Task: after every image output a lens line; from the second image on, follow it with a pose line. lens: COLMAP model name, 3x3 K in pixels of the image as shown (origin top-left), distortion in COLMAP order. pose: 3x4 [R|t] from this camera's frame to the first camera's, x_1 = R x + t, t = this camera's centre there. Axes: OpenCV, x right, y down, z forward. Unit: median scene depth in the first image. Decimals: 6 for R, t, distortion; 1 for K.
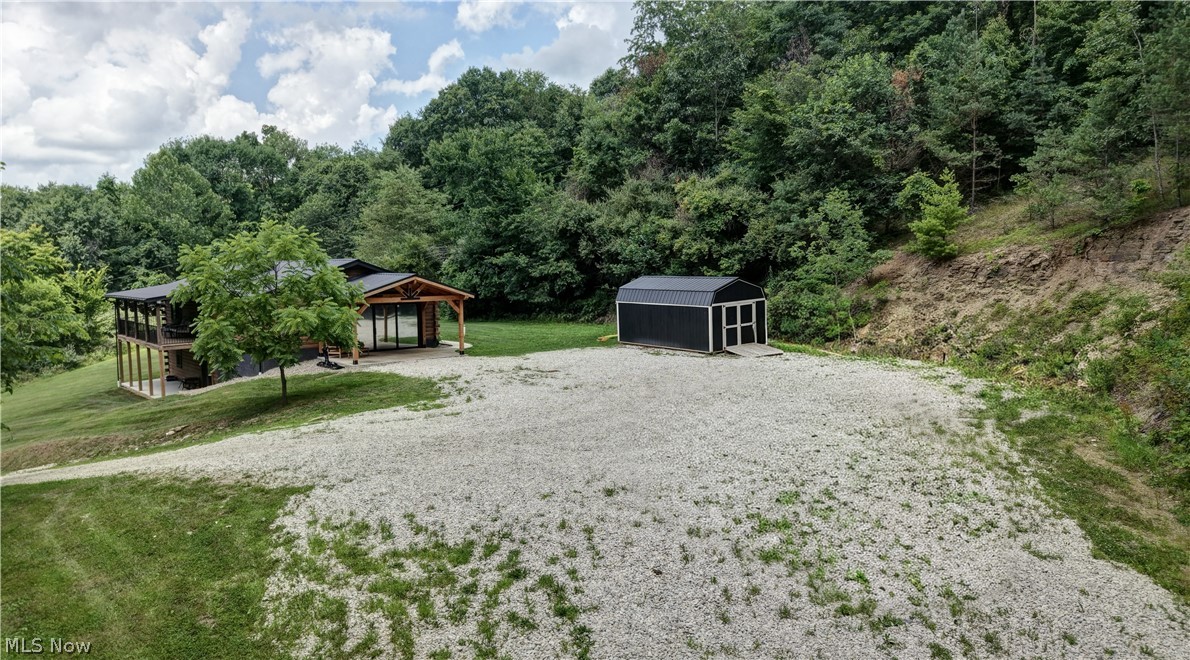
lens RADIAL K [[799.1, 0, 591.3], [0, 799.1, 328.8], [0, 0, 1]] dist [0.027829, -0.011974]
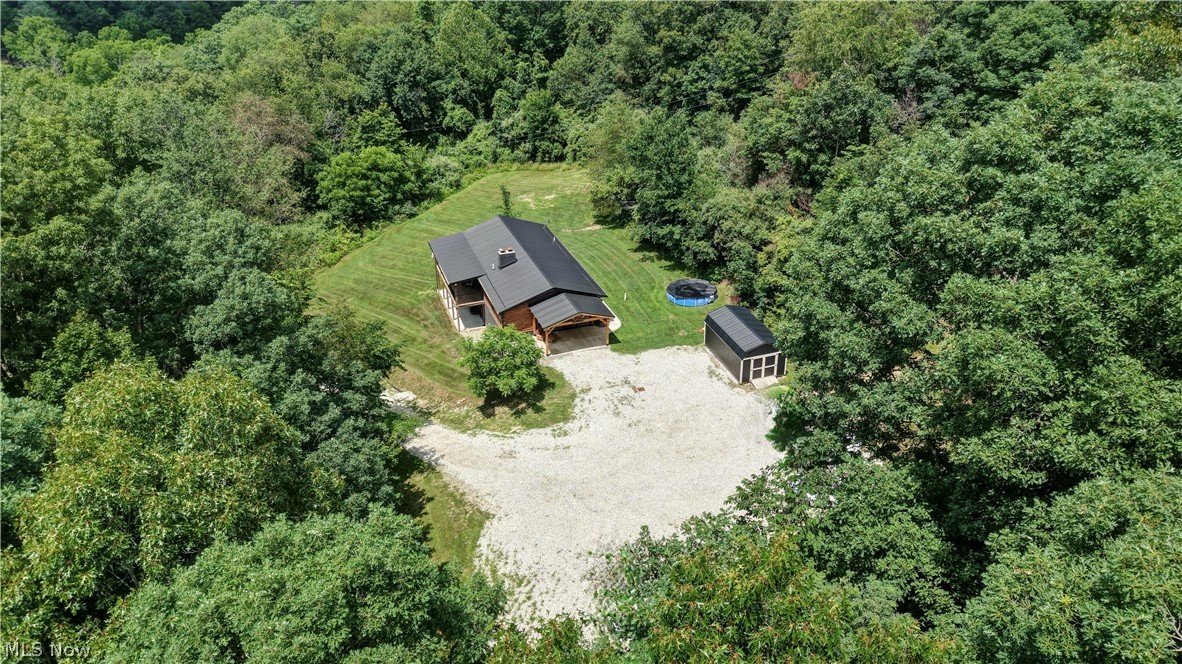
lens RADIAL K [[781.7, 0, 590.4], [0, 781.7, 342.5], [0, 0, 1]] dist [0.012780, -0.002038]
pose [[0.936560, 0.182189, -0.299439, 0.264657], [-0.040730, 0.905079, 0.423288, -0.586840], [0.348134, -0.384238, 0.855081, -0.394713]]
